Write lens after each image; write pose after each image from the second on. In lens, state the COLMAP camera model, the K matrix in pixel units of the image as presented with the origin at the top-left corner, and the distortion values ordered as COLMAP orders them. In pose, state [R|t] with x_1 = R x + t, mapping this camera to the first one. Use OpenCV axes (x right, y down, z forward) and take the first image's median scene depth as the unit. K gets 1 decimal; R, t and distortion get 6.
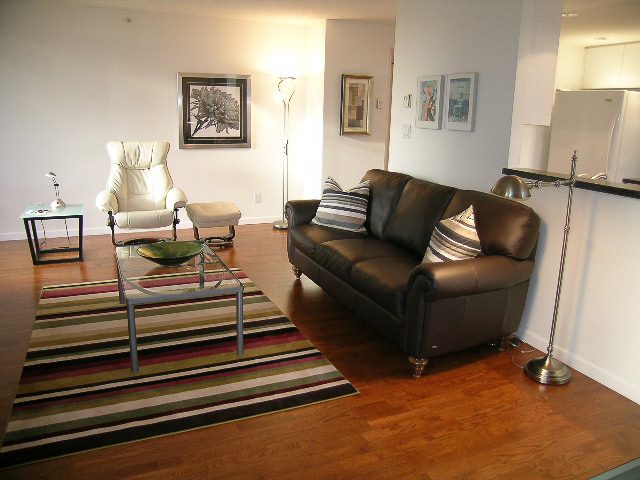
lens RADIAL K [[509.5, 0, 320.3], [0, 509.5, 242.8], [0, 0, 1]] dist [-0.144042, 0.093549]
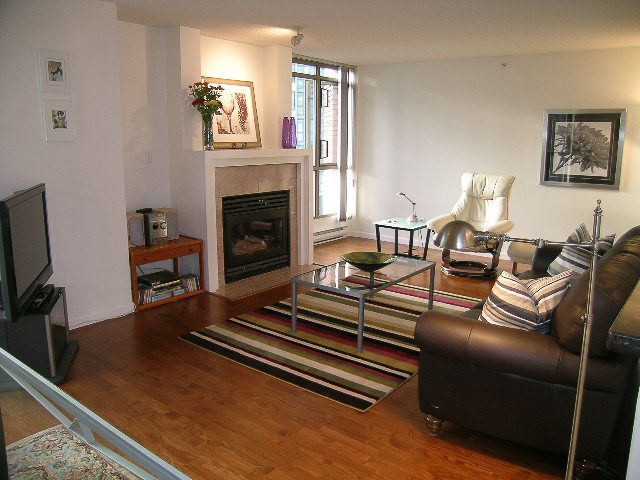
lens RADIAL K [[509.5, 0, 321.3], [0, 509.5, 235.3], [0, 0, 1]] dist [-0.144042, 0.093549]
pose [[0.459811, 0.143785, -0.876299, 0.454112], [-0.218196, 0.974845, 0.045463, -0.043621], [0.860793, 0.170301, 0.479618, 0.186242]]
